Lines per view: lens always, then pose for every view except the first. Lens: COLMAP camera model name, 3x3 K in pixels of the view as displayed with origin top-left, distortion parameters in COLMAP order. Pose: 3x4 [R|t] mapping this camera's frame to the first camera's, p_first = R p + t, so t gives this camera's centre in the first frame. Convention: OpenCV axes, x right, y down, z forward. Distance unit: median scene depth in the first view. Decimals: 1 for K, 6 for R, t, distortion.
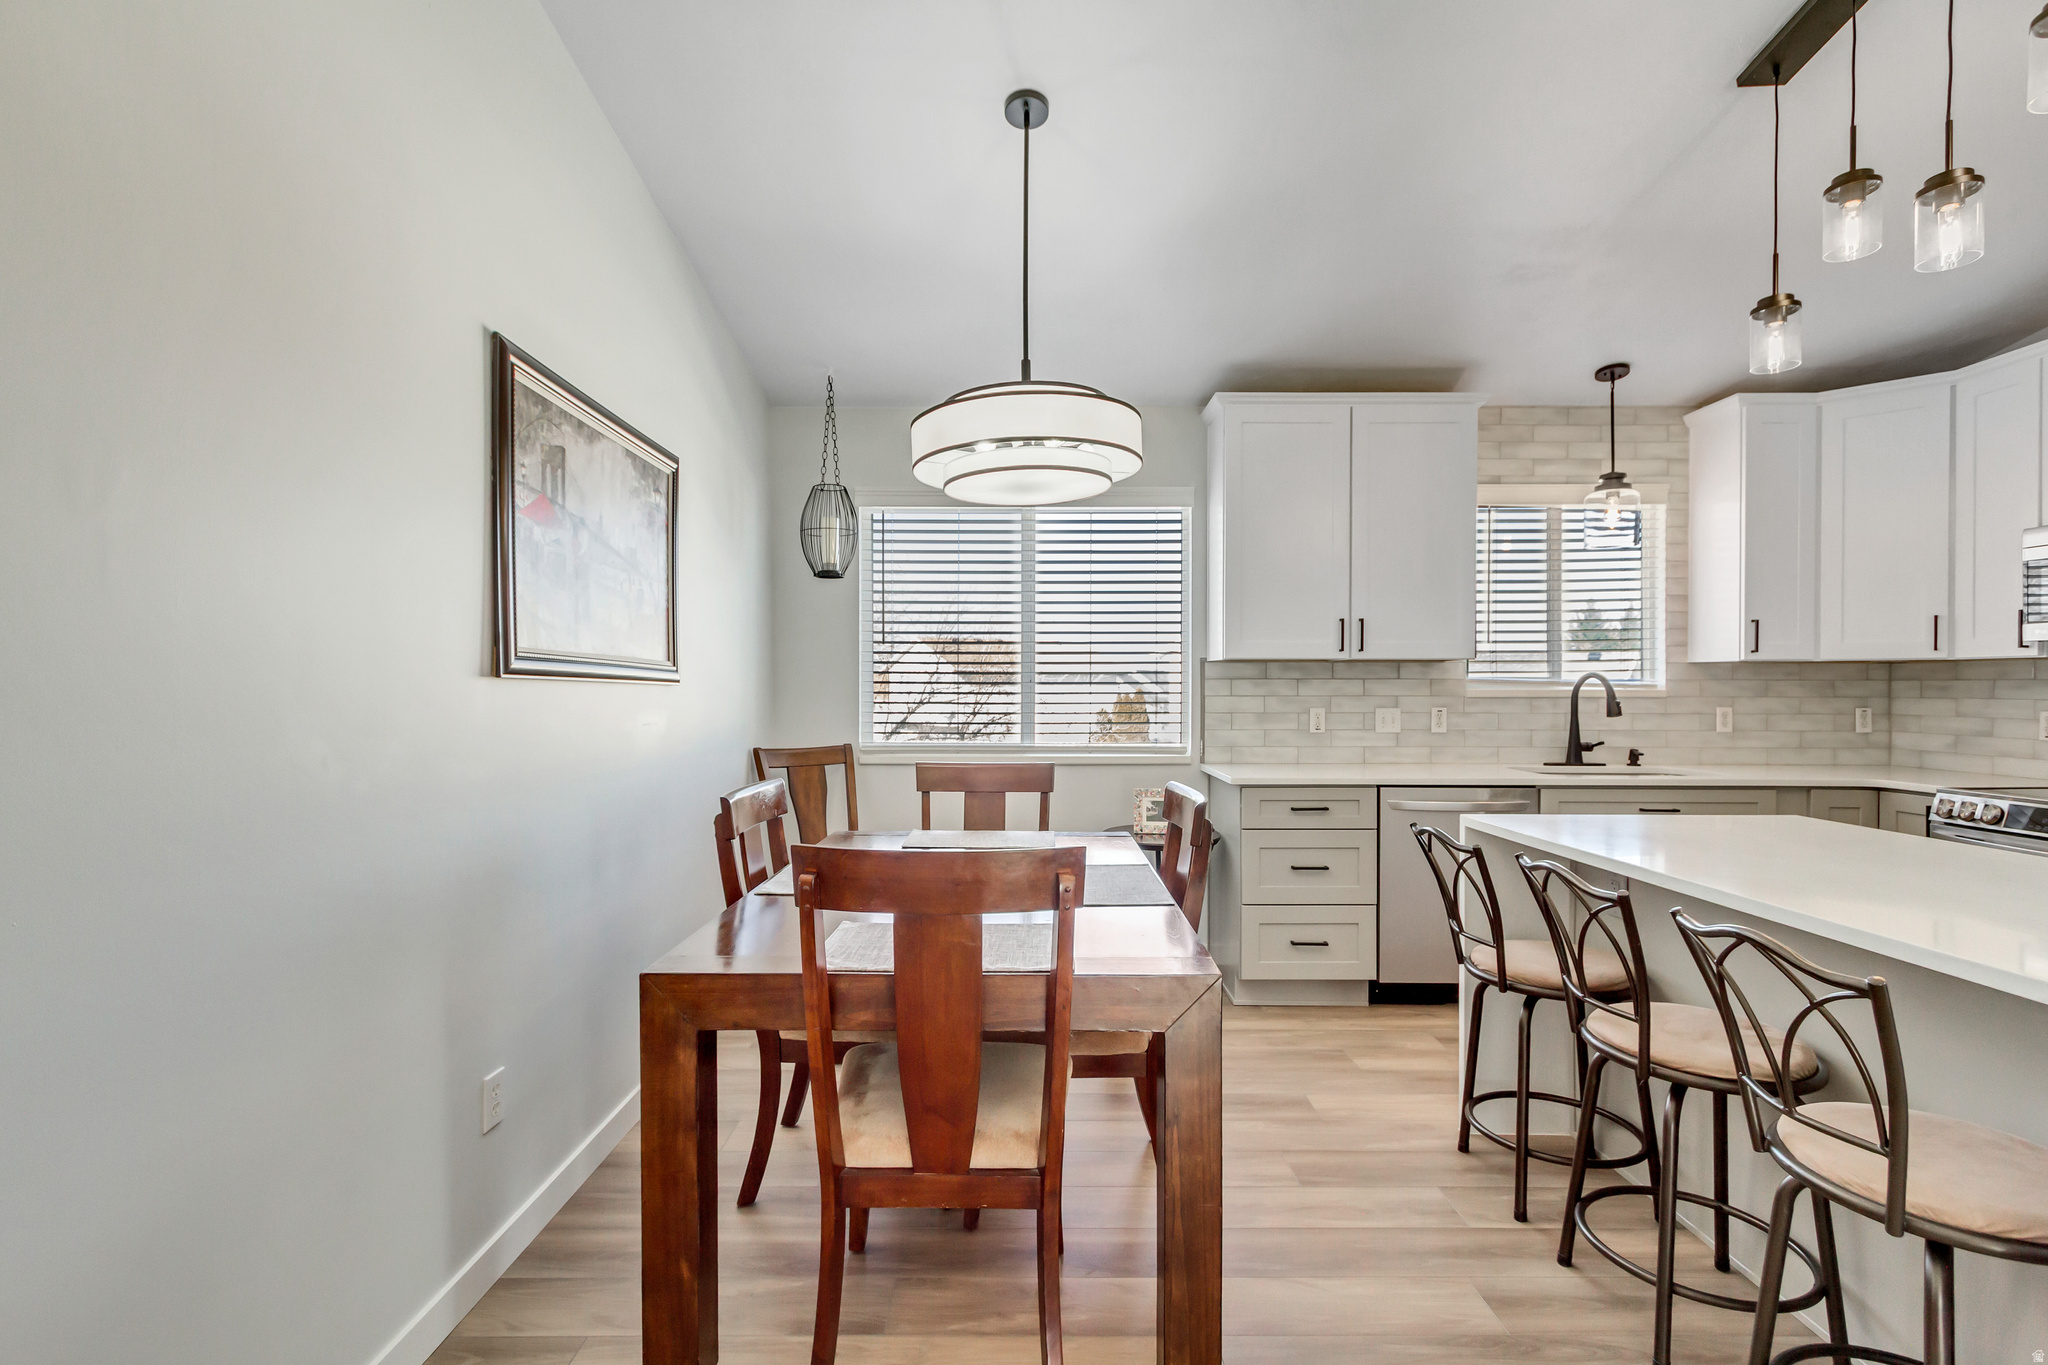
lens RADIAL K [[953.0, 0, 1032.1], [0, 953.0, 681.2], [0, 0, 1]] dist [0.007027, -0.002413]
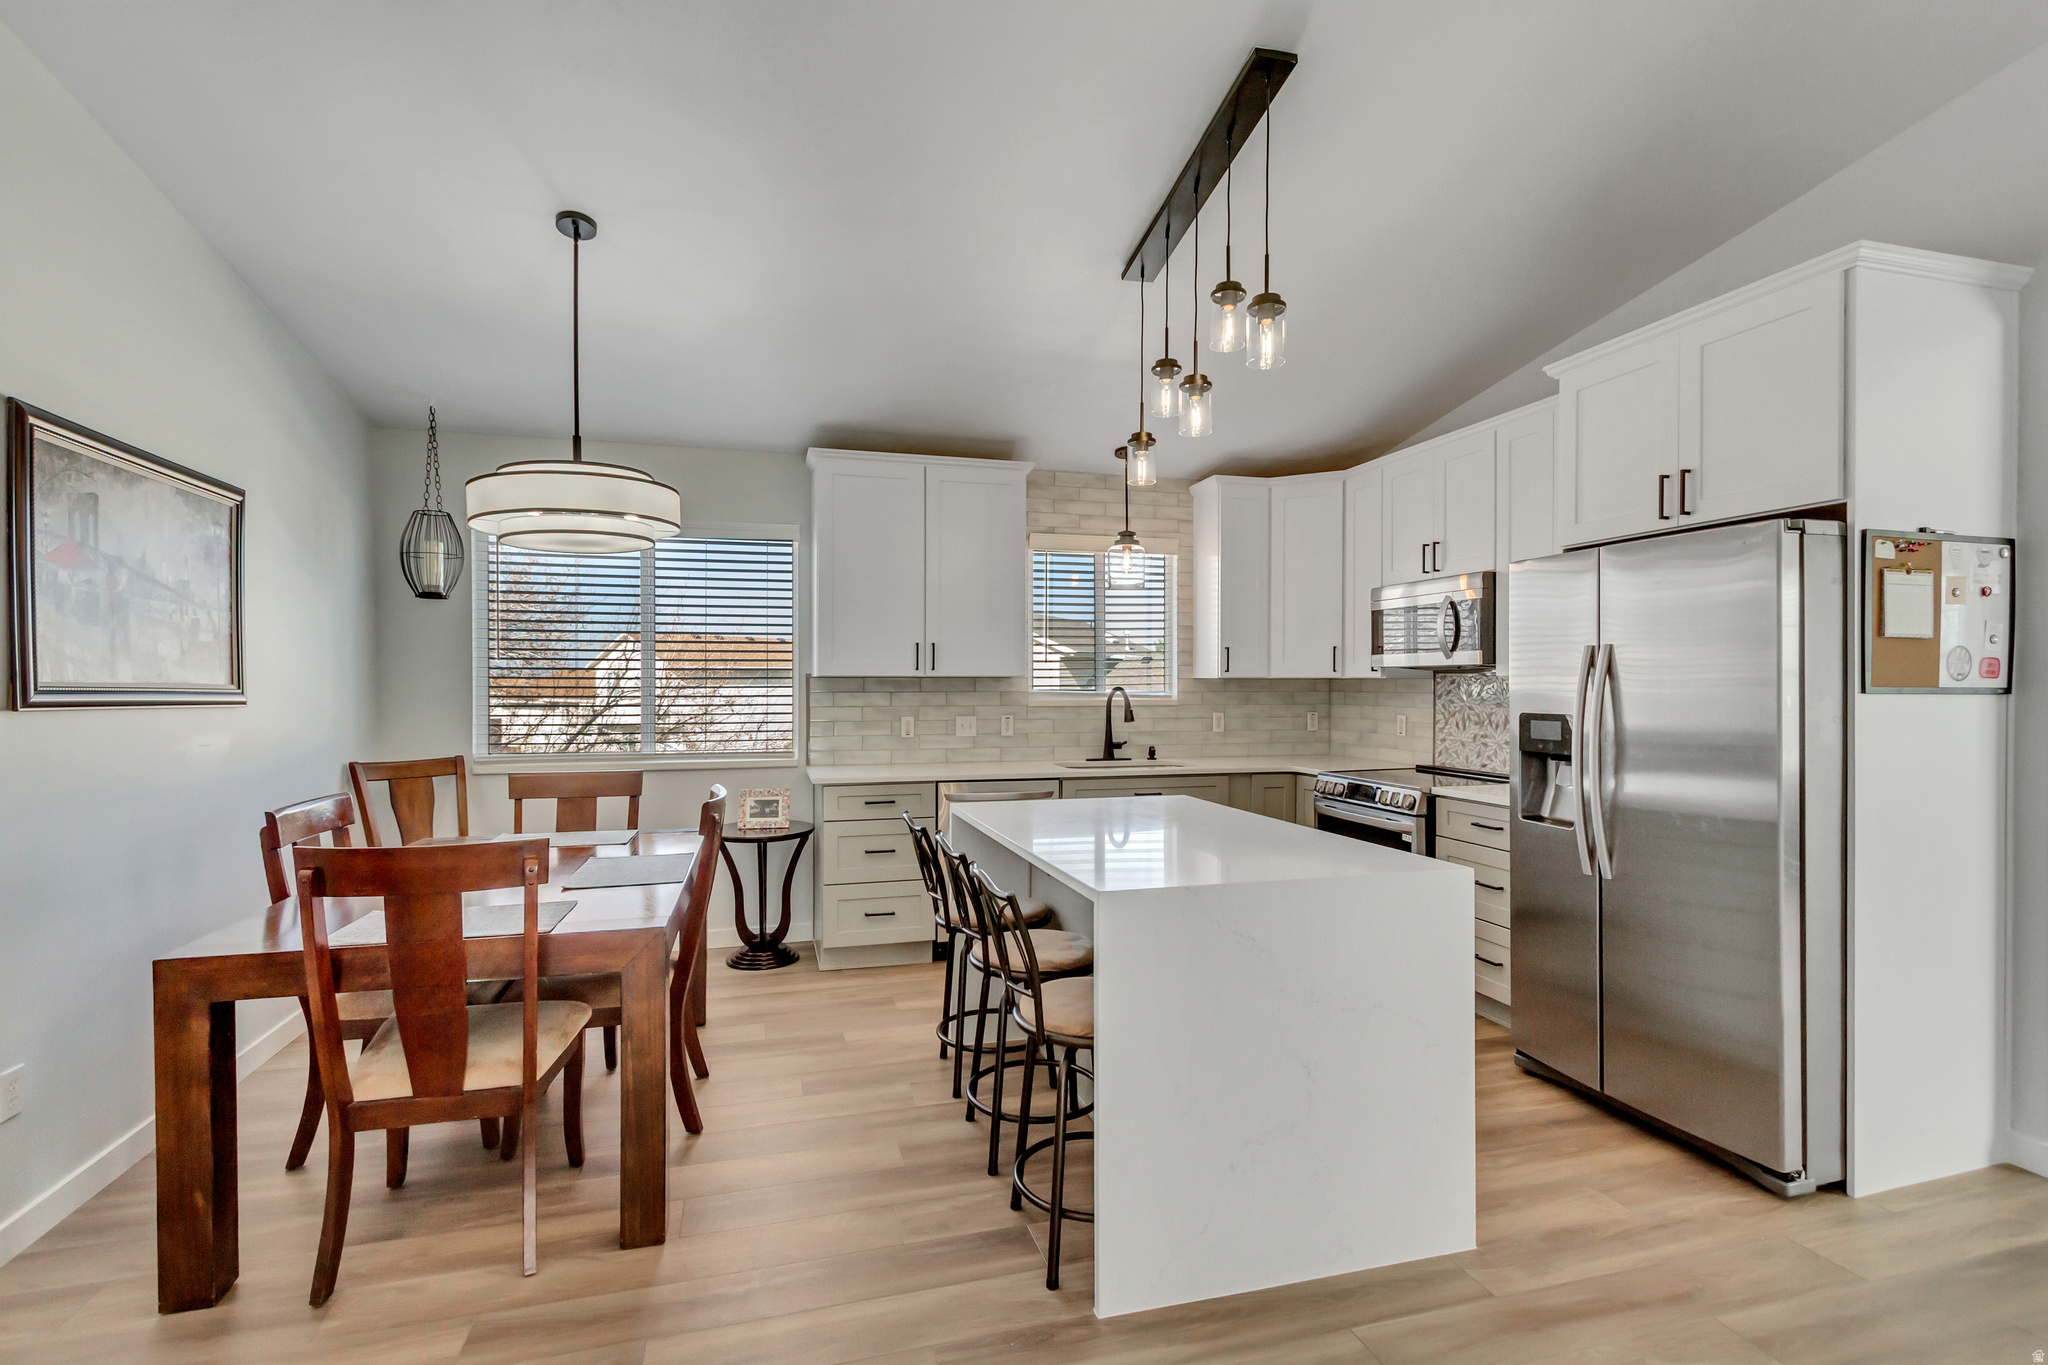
lens RADIAL K [[953.0, 0, 1032.1], [0, 953.0, 681.2], [0, 0, 1]] dist [0.007027, -0.002413]
pose [[0.962825, -0.000442, 0.270126, 0.150467], [-0.000601, 0.999993, 0.003779, -0.023655], [-0.270125, -0.003800, 0.962818, -0.210239]]
